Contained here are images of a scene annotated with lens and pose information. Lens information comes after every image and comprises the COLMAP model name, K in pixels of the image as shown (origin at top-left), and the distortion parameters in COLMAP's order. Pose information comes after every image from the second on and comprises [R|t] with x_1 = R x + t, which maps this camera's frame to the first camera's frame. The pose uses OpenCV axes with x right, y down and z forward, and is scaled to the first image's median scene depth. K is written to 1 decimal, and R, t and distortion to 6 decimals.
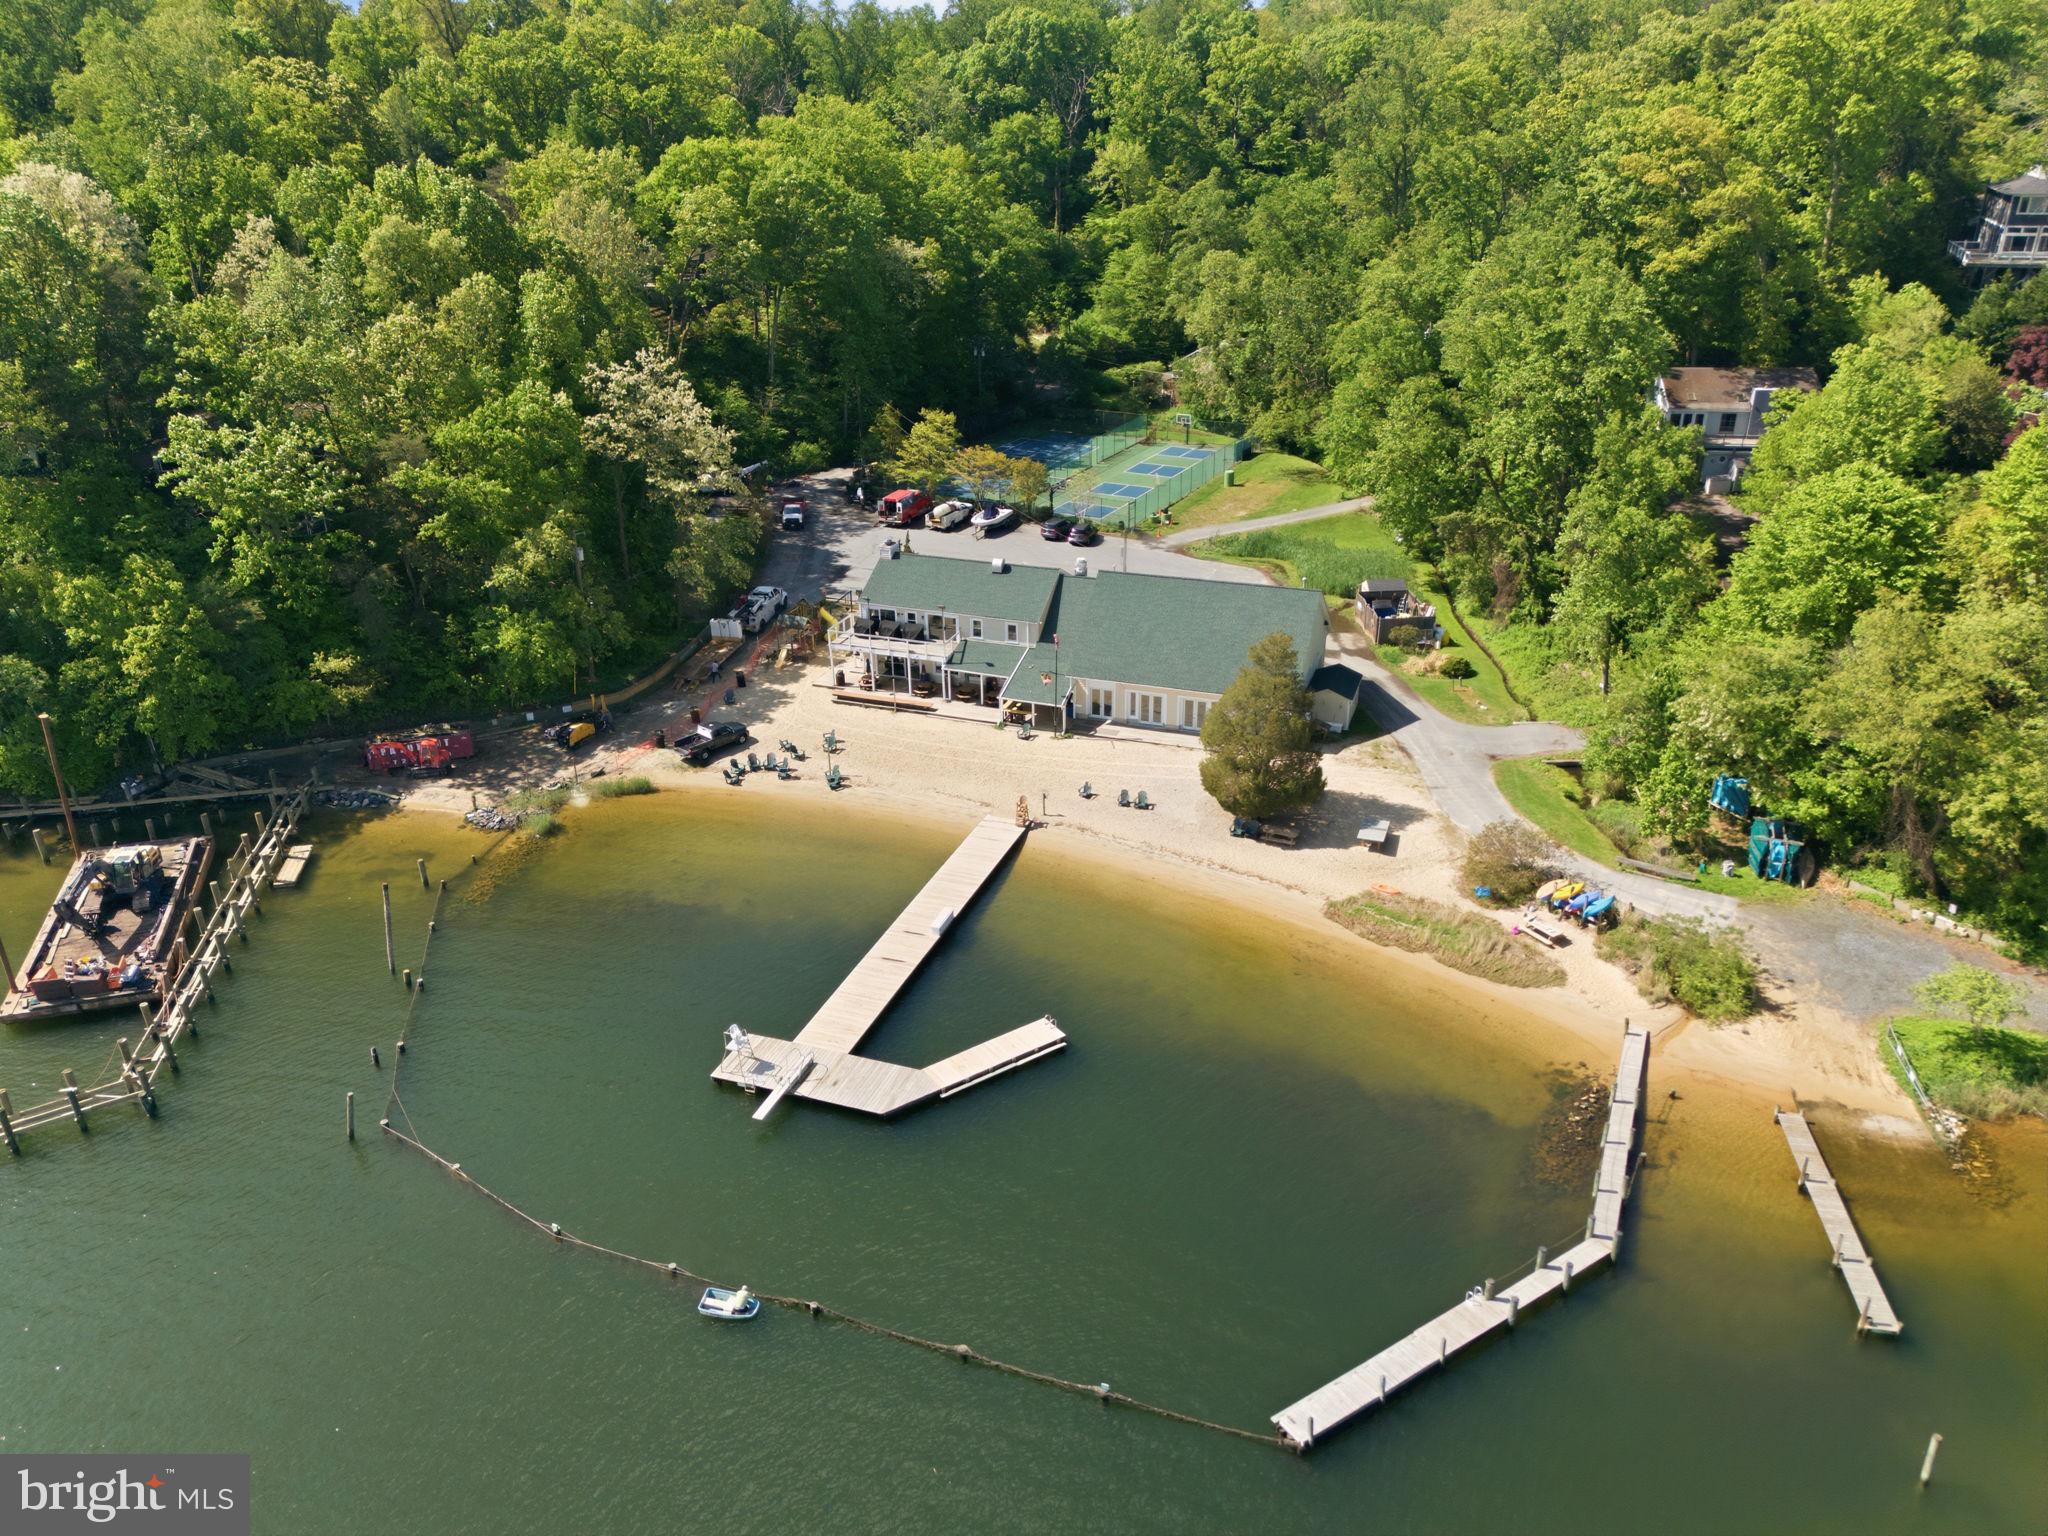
lens RADIAL K [[1562.0, 0, 1023.9], [0, 1562.0, 786.6], [0, 0, 1]] dist [0.022496, -0.053139]
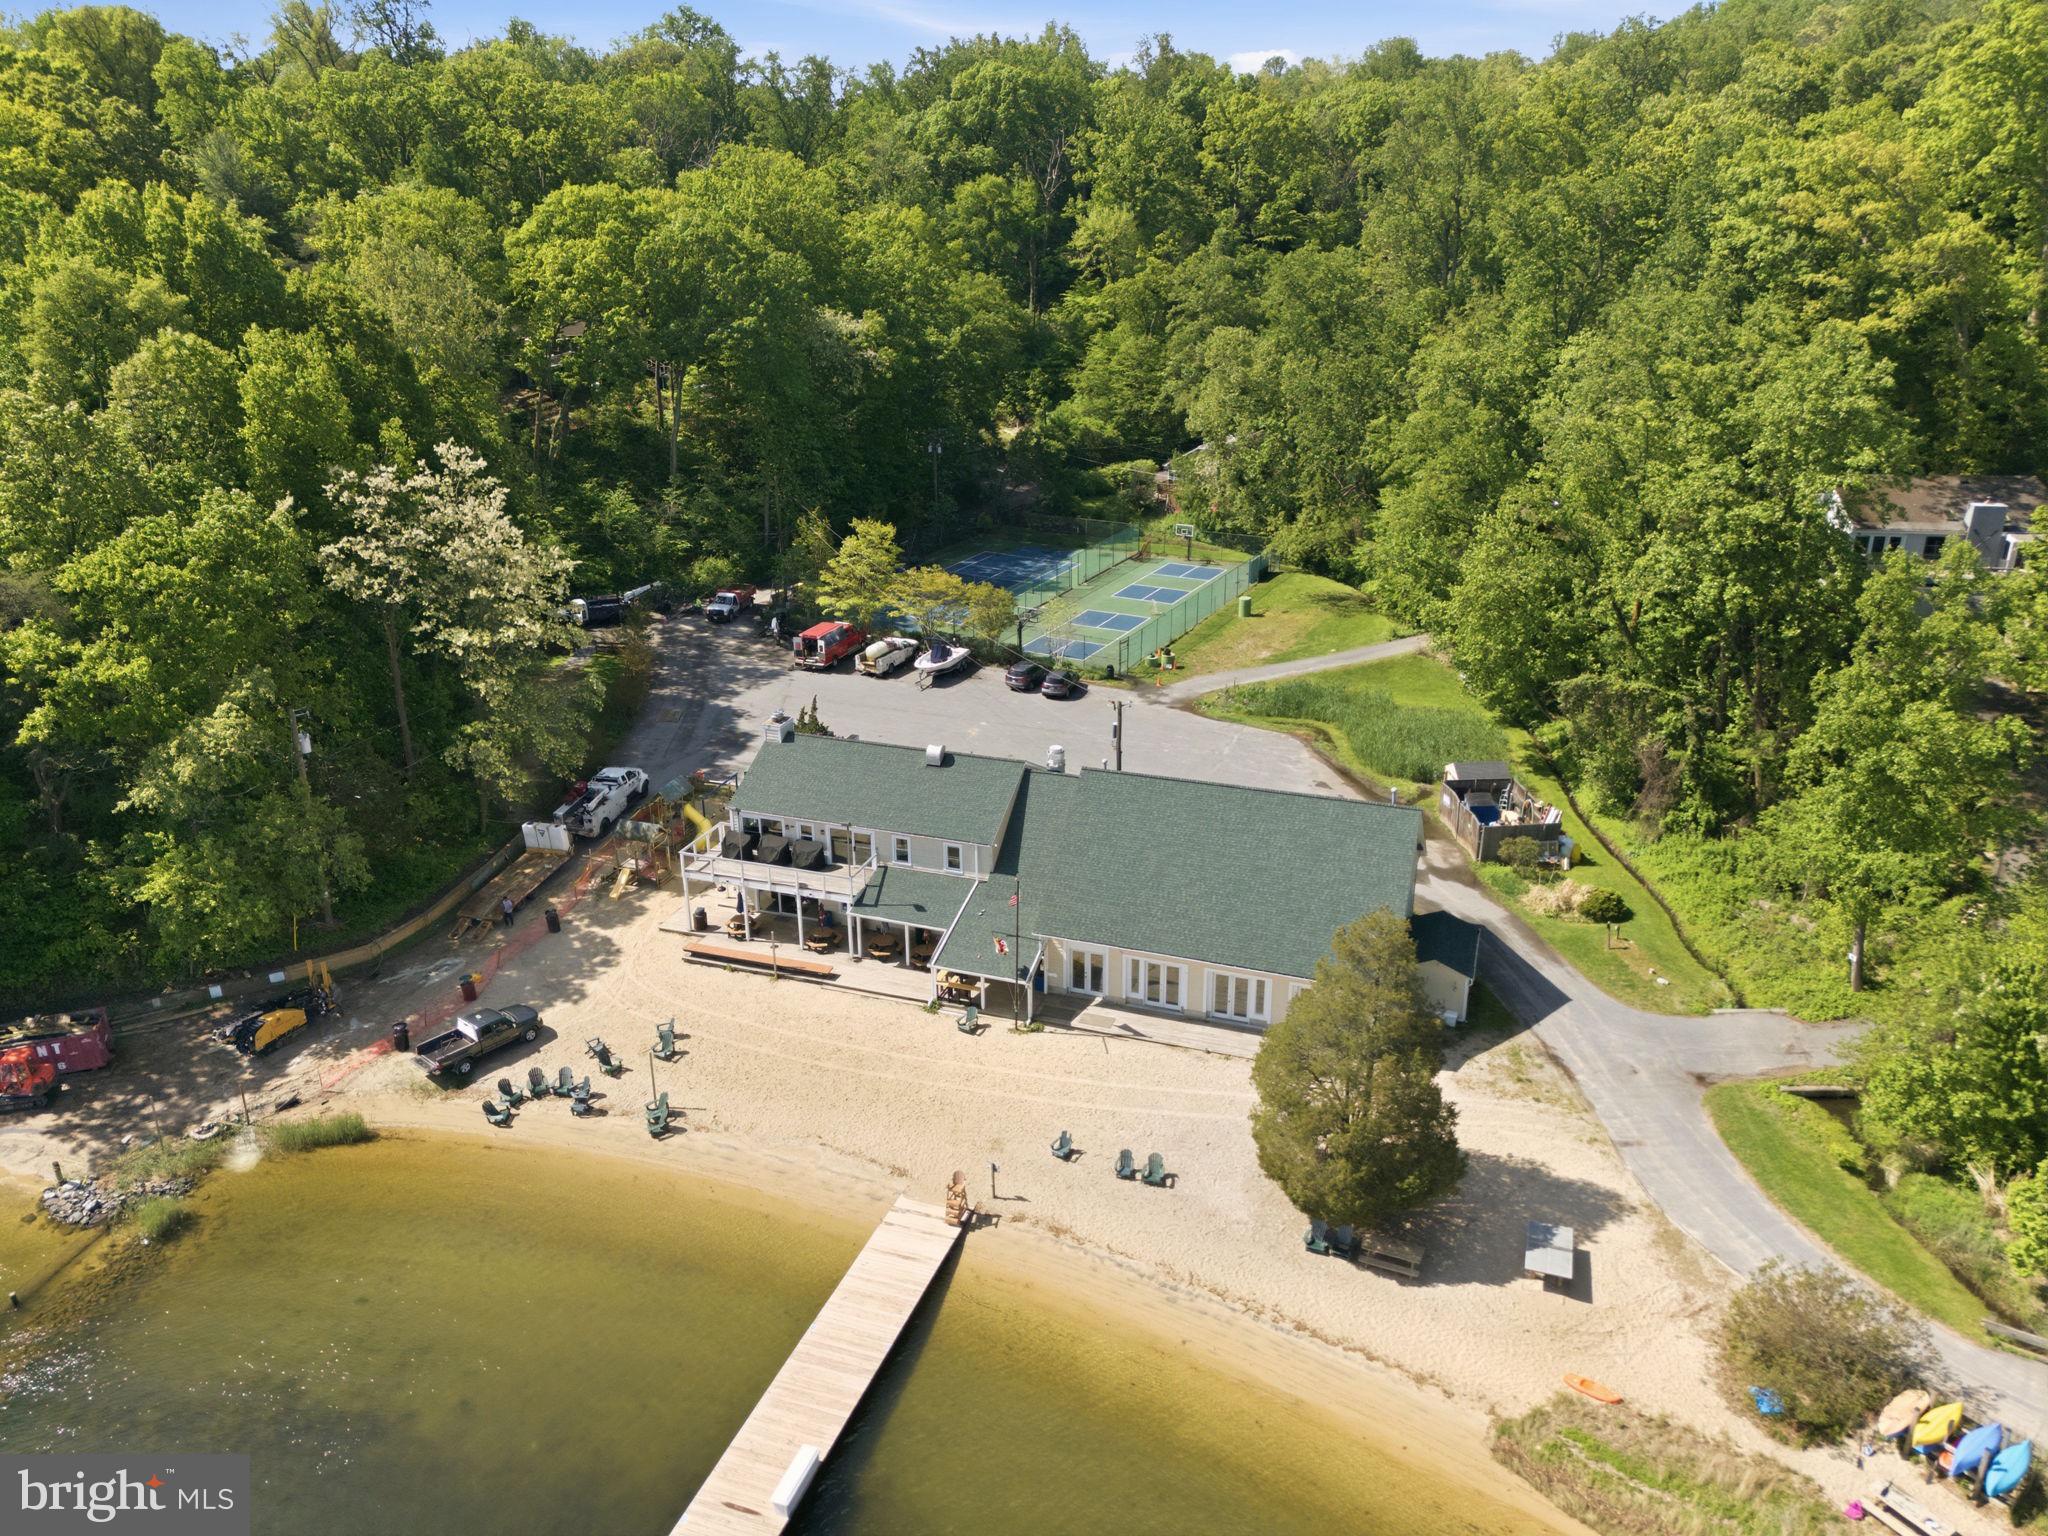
lens RADIAL K [[1562.0, 0, 1021.9], [0, 1562.0, 757.1], [0, 0, 1]] dist [0.022496, -0.053139]
pose [[0.999925, 0.003520, 0.011700, 0.012140], [-0.002636, 0.997199, -0.074754, -0.080536], [-0.011930, 0.074718, 0.997133, 0.285304]]
